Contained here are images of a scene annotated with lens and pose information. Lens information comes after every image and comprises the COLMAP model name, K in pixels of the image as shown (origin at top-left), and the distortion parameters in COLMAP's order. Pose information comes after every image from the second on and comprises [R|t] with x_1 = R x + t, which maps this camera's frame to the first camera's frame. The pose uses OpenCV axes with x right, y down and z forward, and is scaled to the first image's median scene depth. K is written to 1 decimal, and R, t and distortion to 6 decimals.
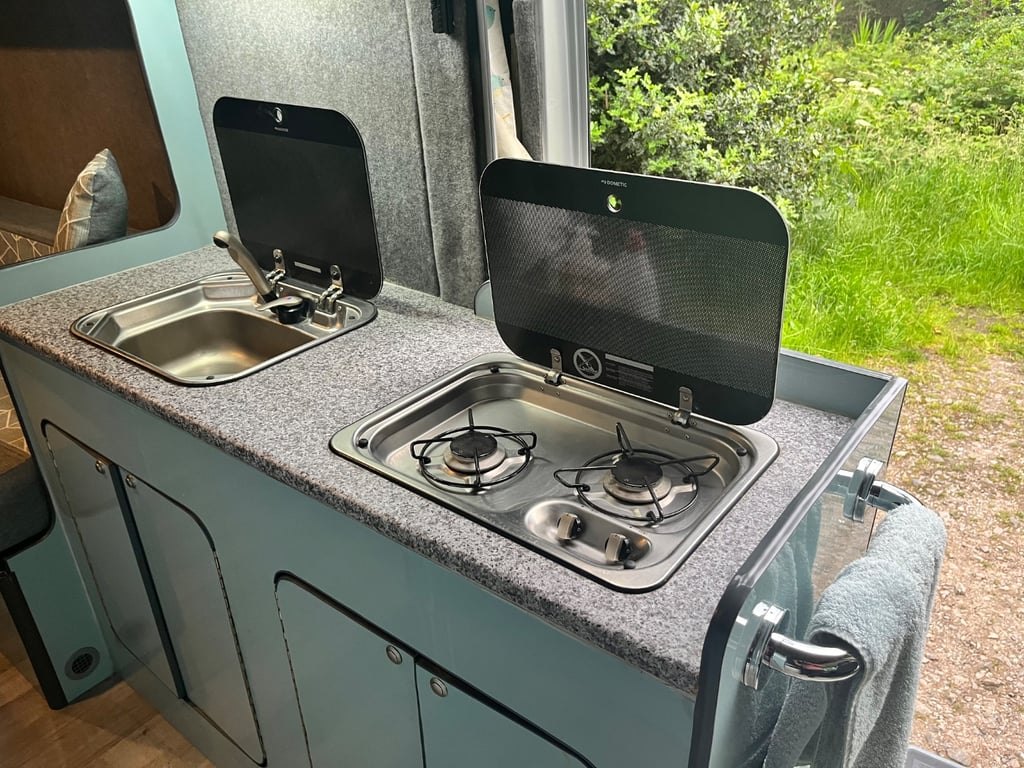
lens RADIAL K [[743.2, 0, 512.0], [0, 743.2, 384.0], [0, 0, 1]] dist [0.066237, -0.095375]
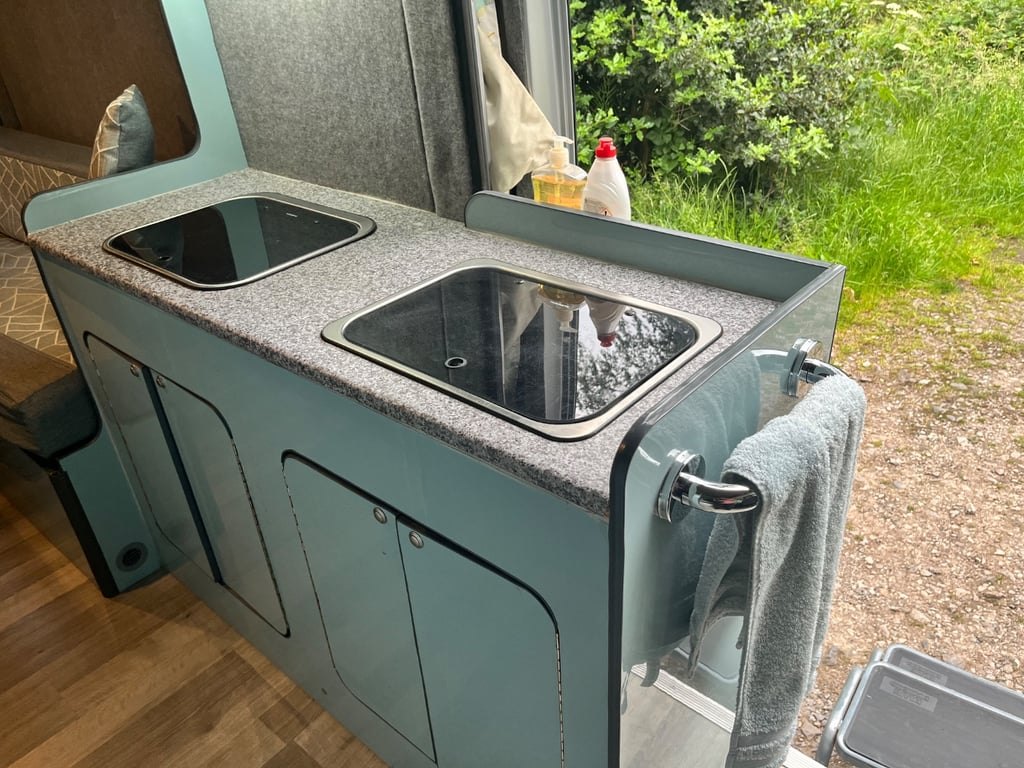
lens RADIAL K [[743.2, 0, 512.0], [0, 743.2, 384.0], [0, 0, 1]] dist [0.066237, -0.095375]
pose [[0.998039, -0.005588, -0.062346, 0.071708], [0.009676, 0.997809, 0.065451, 0.054299], [0.061844, -0.065926, 0.995906, -0.069586]]
